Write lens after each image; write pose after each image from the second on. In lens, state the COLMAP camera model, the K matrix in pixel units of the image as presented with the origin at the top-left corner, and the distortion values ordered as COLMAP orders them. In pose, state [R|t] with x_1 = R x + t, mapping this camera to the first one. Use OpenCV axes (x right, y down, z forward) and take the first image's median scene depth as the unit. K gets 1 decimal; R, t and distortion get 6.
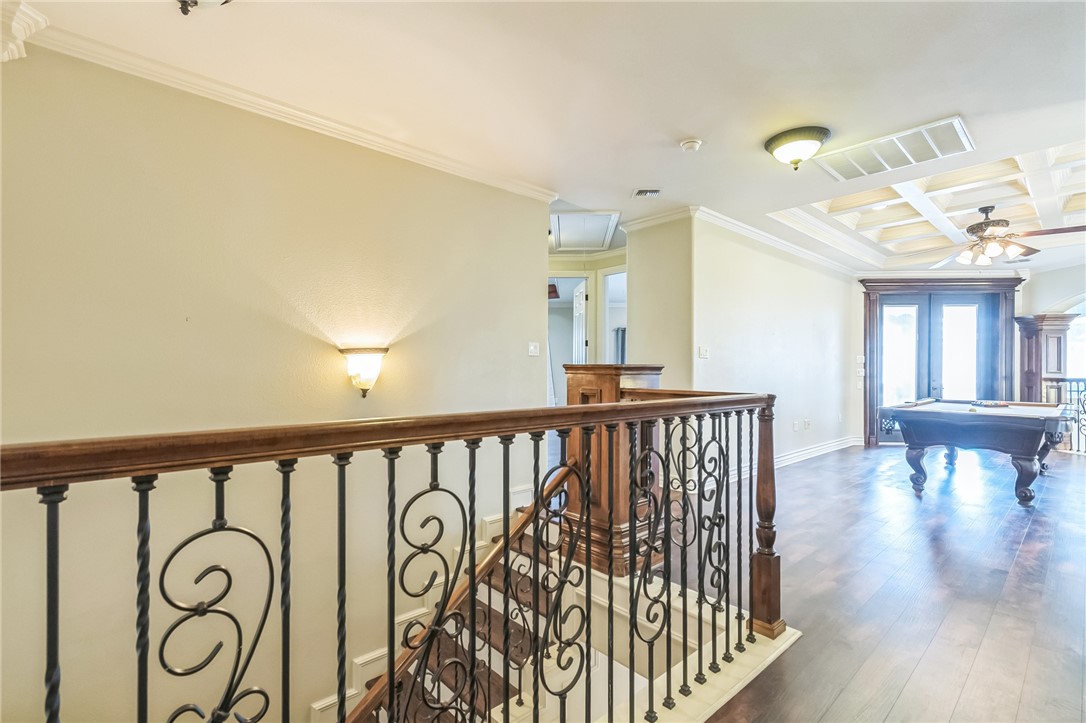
lens RADIAL K [[495.8, 0, 543.2], [0, 495.8, 366.6], [0, 0, 1]] dist [0.003093, 0.000218]
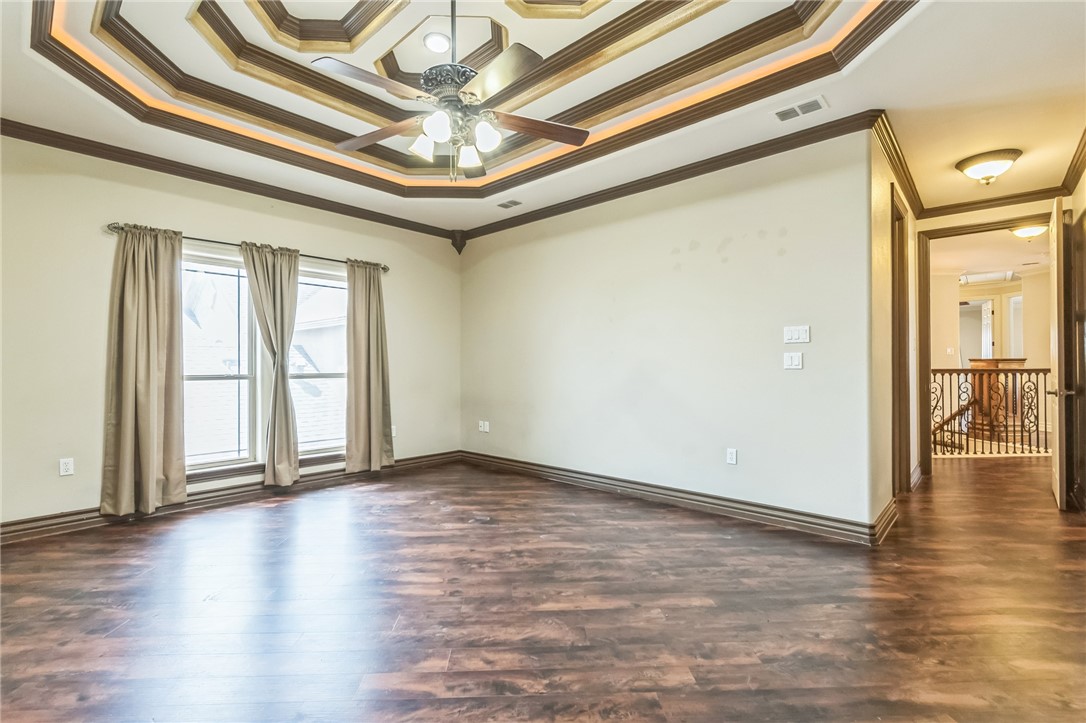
lens RADIAL K [[495.8, 0, 540.5], [0, 495.8, 364.6], [0, 0, 1]] dist [0.003093, 0.000218]
pose [[0.775615, -0.004537, -0.631189, -0.035564], [0.006605, 0.999978, 0.000928, 0.006182], [0.631171, -0.004889, 0.775628, -1.580483]]
